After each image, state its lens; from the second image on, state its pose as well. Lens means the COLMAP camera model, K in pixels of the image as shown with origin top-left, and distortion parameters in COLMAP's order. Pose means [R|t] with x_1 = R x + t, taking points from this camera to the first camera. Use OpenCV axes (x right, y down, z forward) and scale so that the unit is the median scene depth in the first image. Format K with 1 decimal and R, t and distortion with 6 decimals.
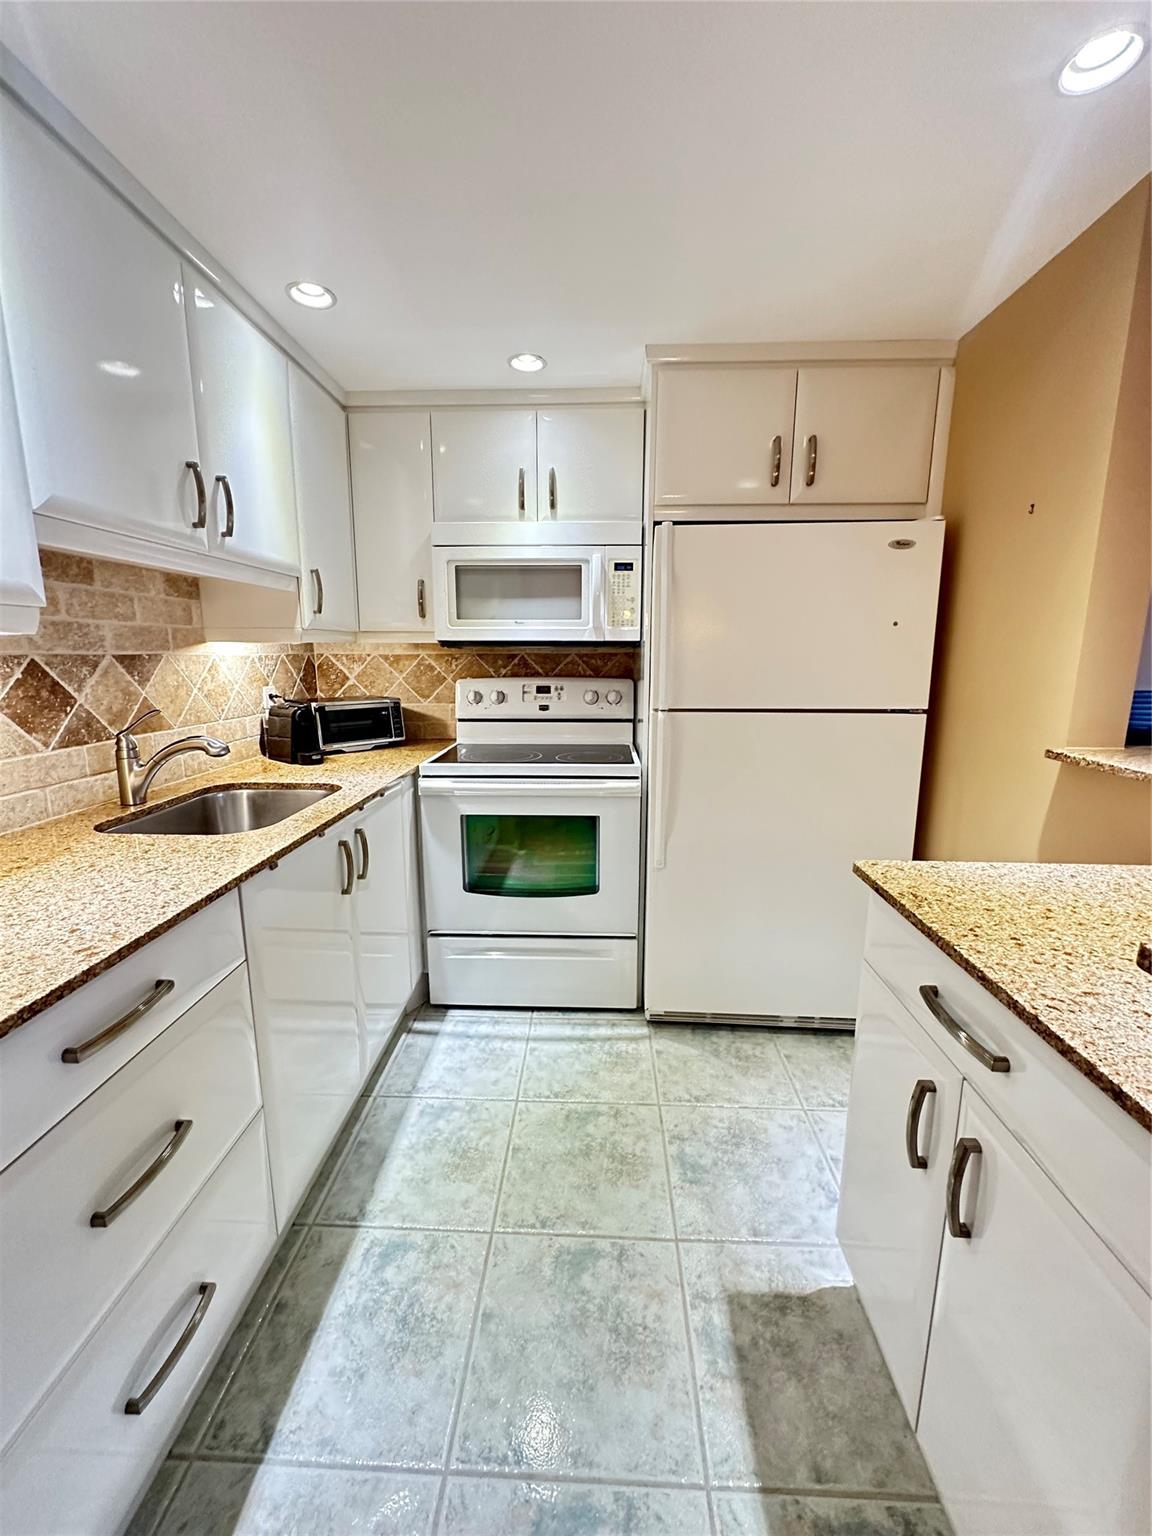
lens RADIAL K [[613.3, 0, 575.5], [0, 613.3, 767.8], [0, 0, 1]] dist [-0.000957, 0.000172]
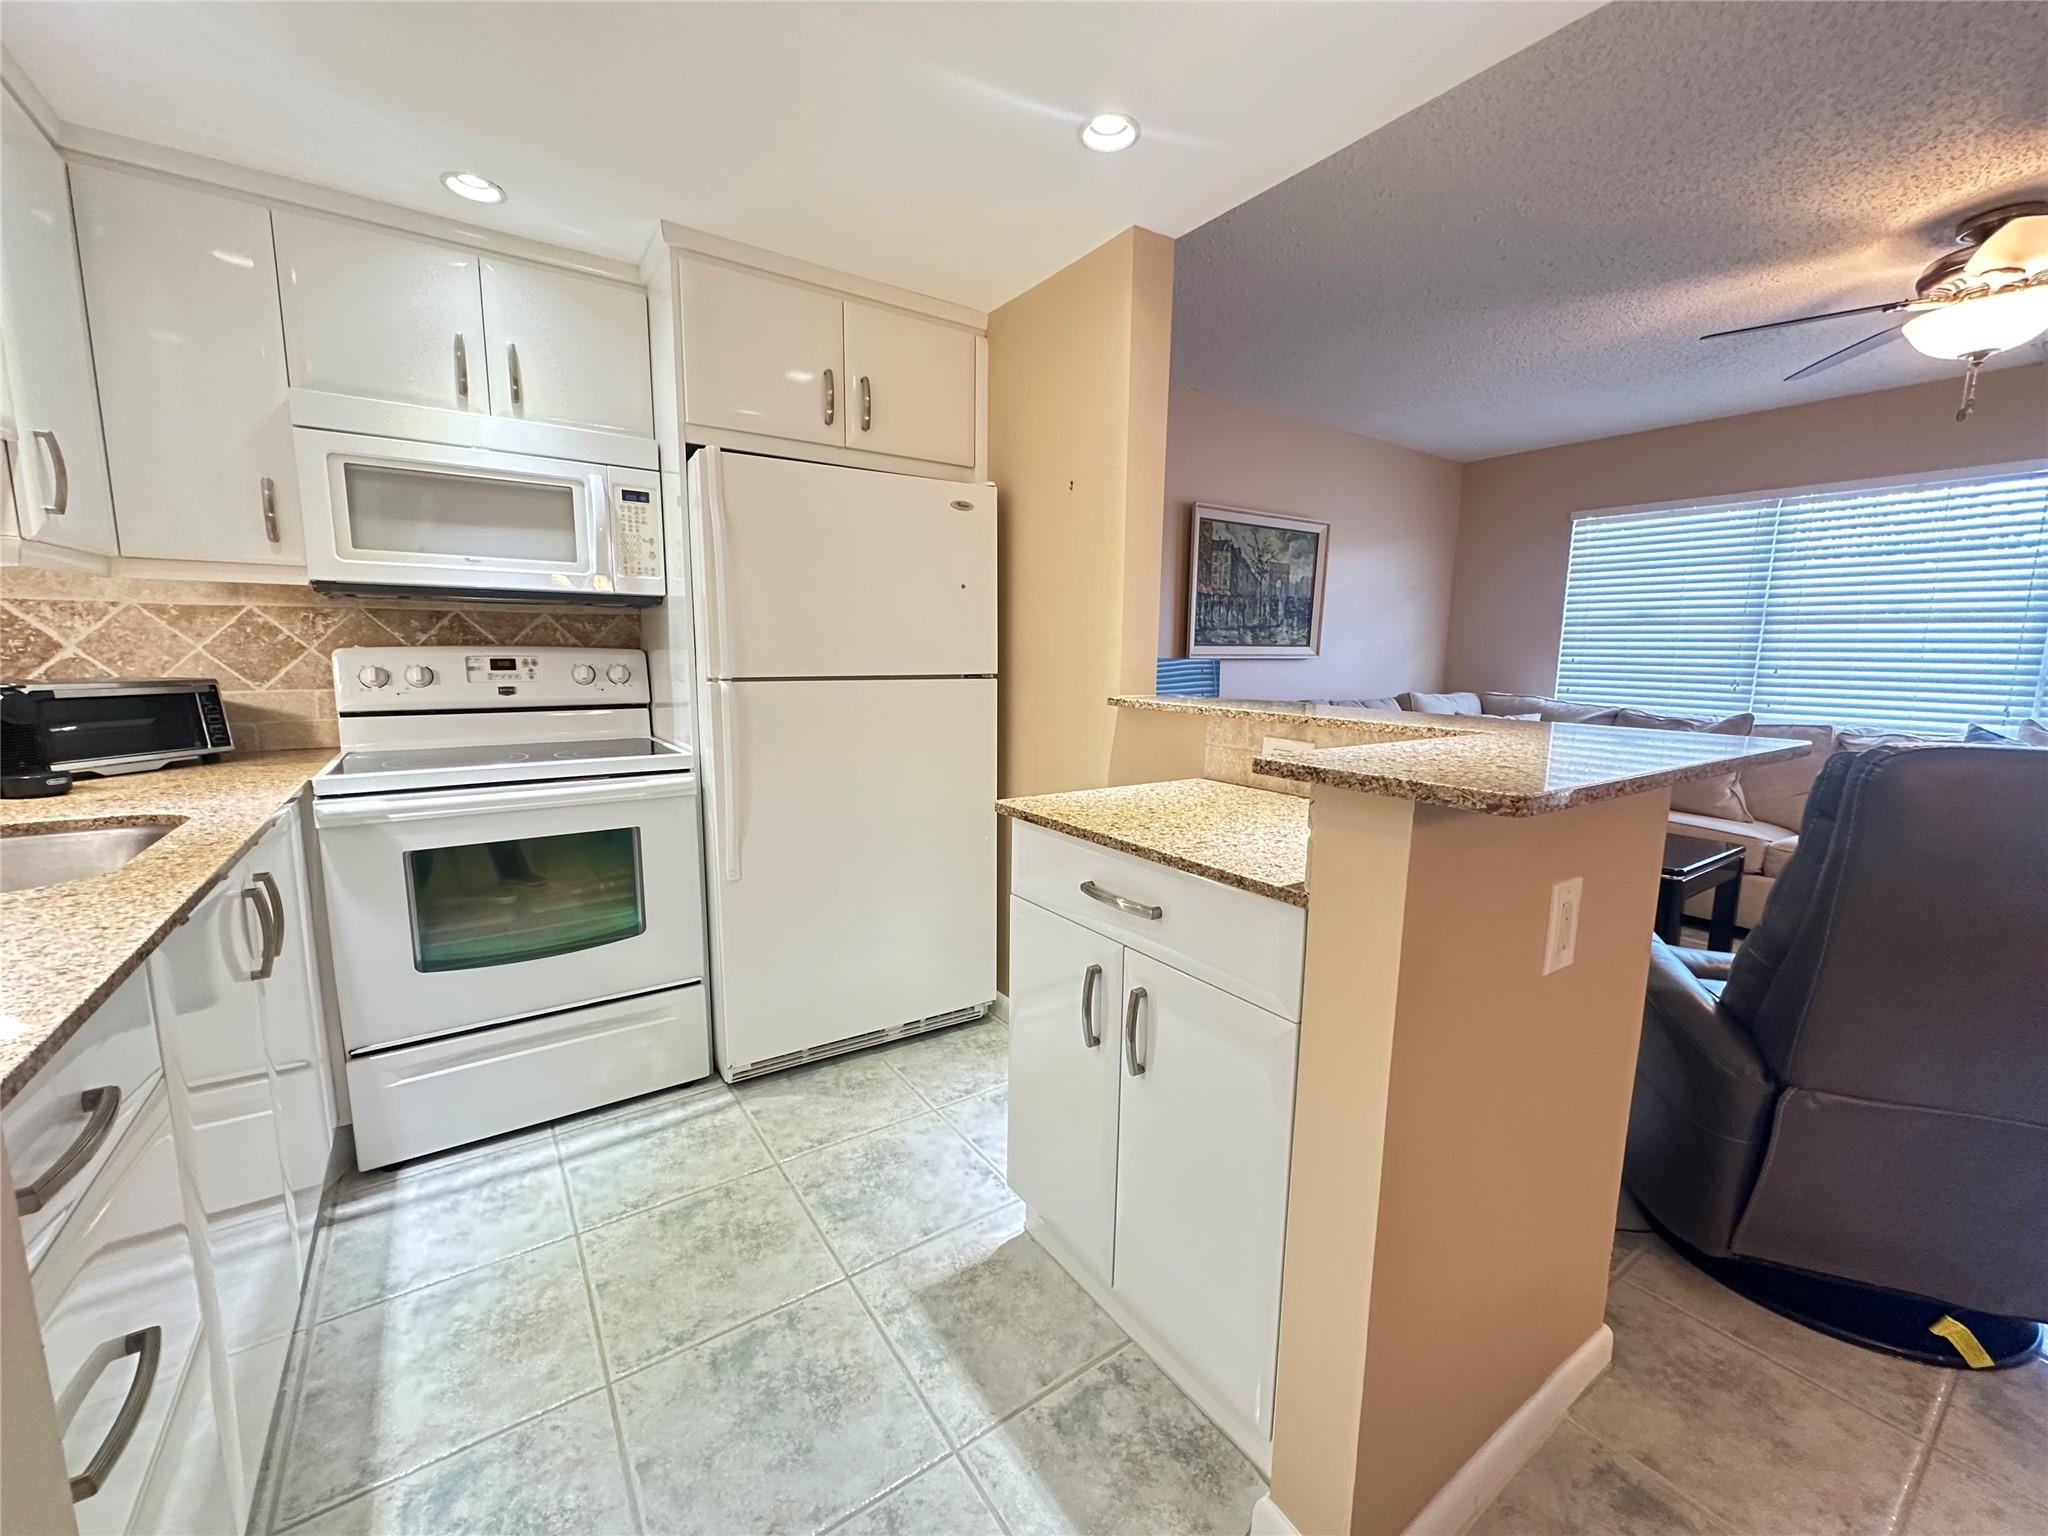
lens RADIAL K [[817.7, 0, 1021.4], [0, 817.7, 768.9], [0, 0, 1]] dist [-0.000957, 0.000172]
pose [[0.799038, -0.079671, 0.595979, -0.191470], [0.099755, 0.995012, -0.000729, 0.061104], [-0.592948, 0.060034, 0.803000, -0.077884]]
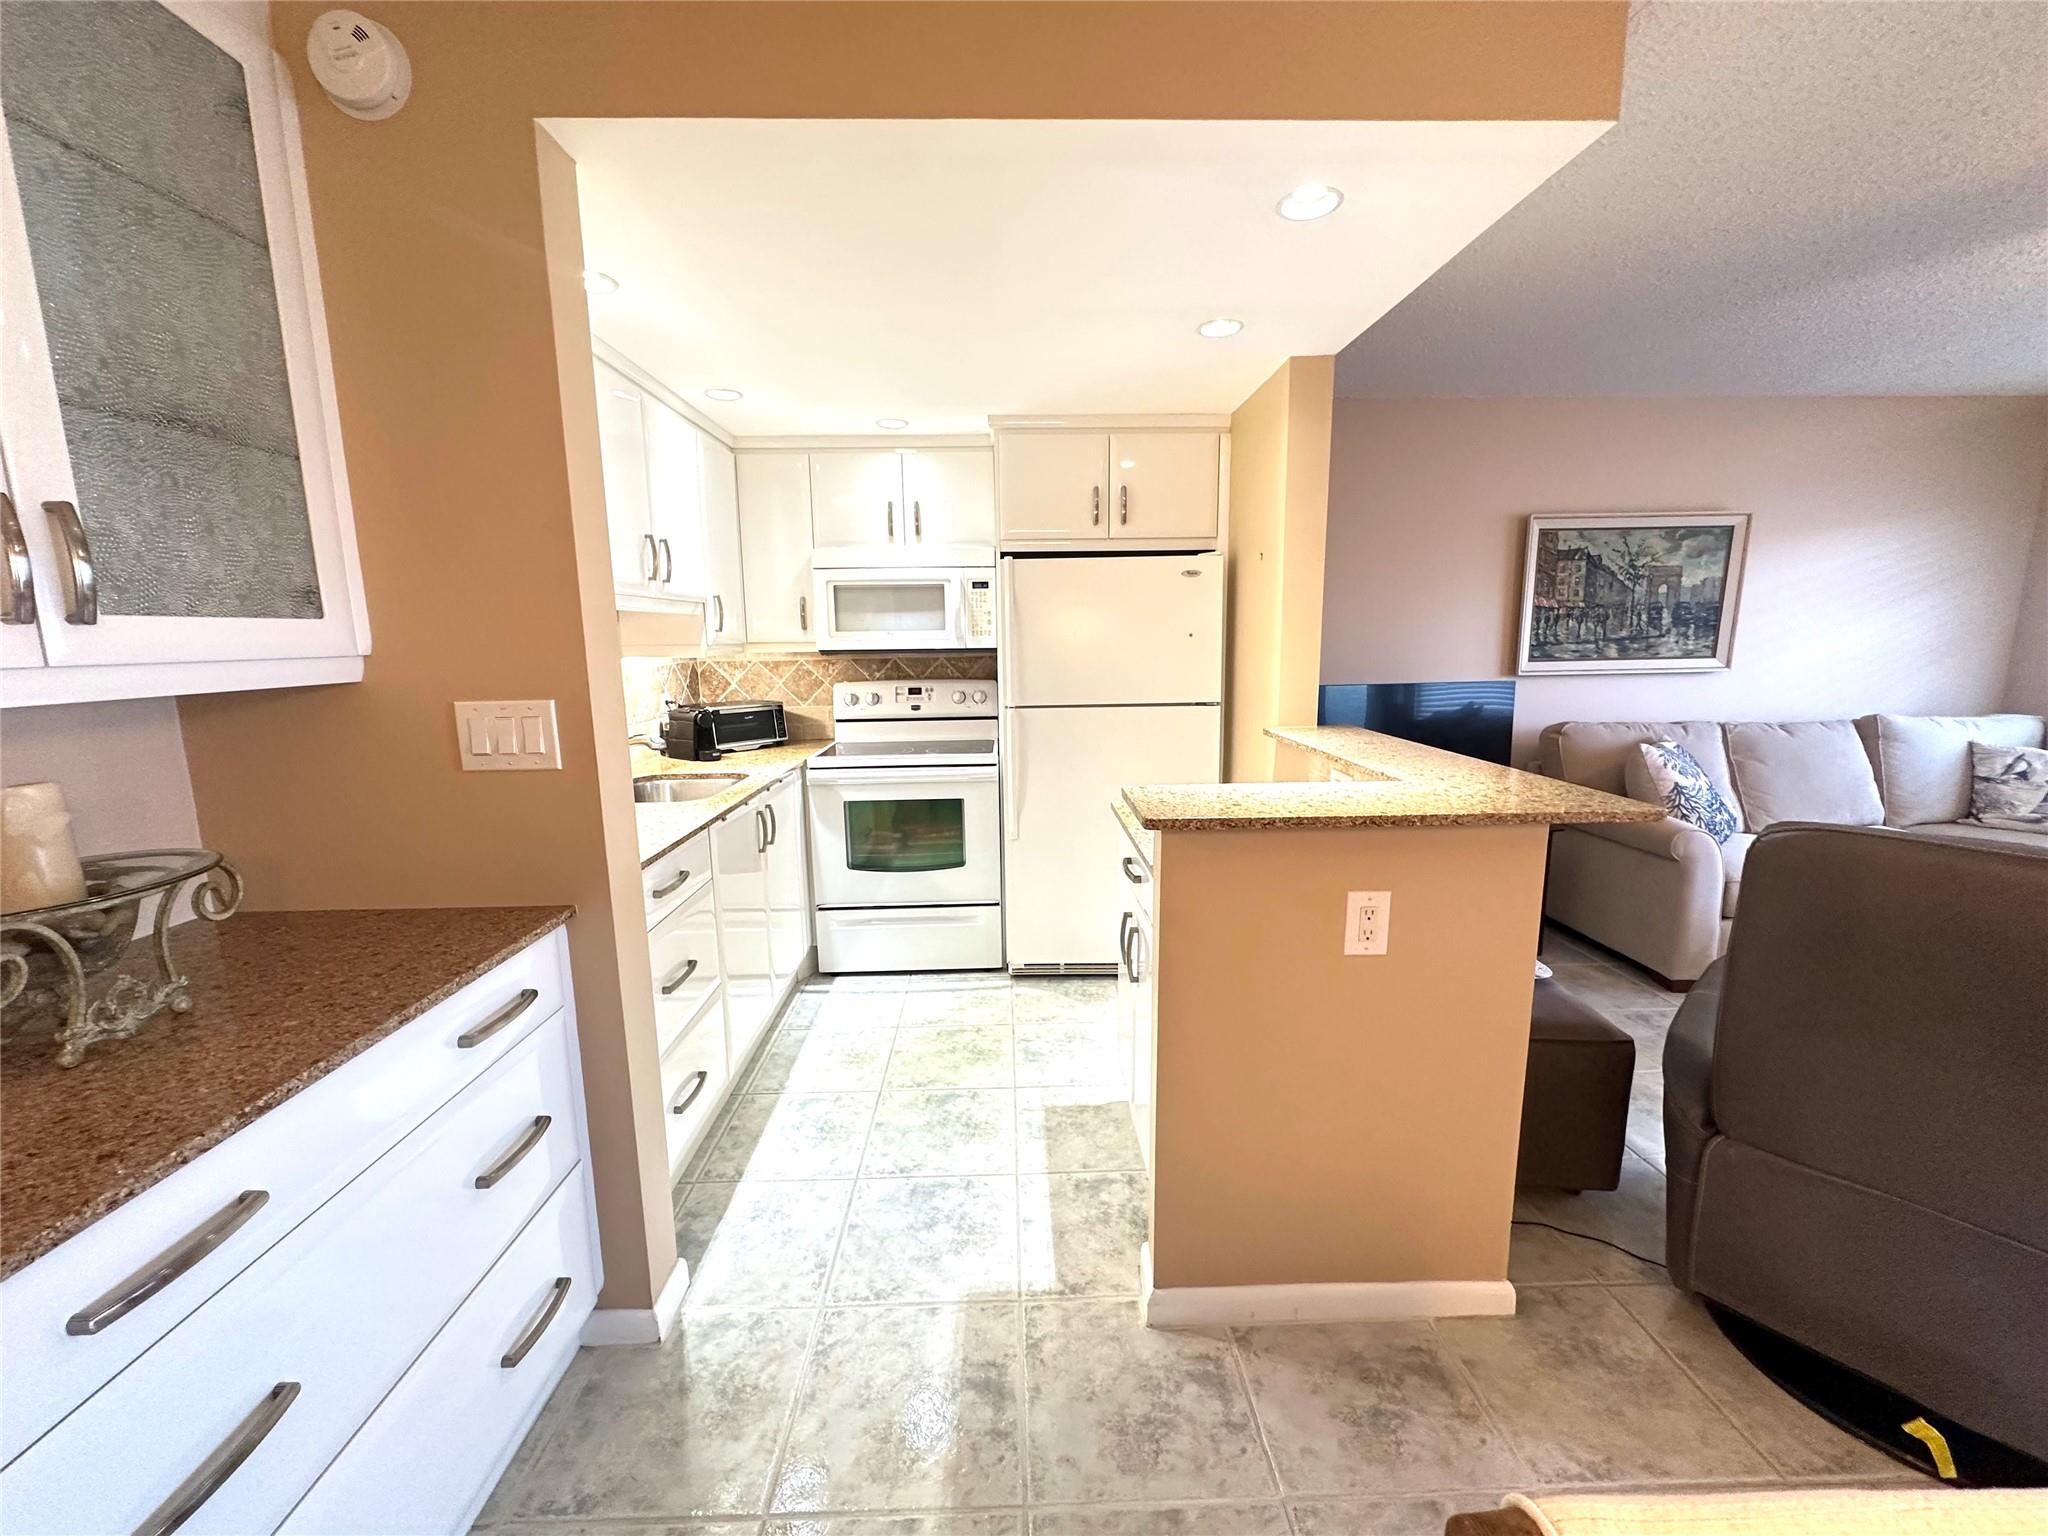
lens RADIAL K [[817.7, 0, 1021.9], [0, 817.7, 768.0], [0, 0, 1]] dist [-0.000957, 0.000172]
pose [[0.997805, -0.025631, 0.061055, 0.061031], [0.027100, 0.999360, -0.023347, 0.065367], [-0.060418, 0.024950, 0.997861, -0.619177]]
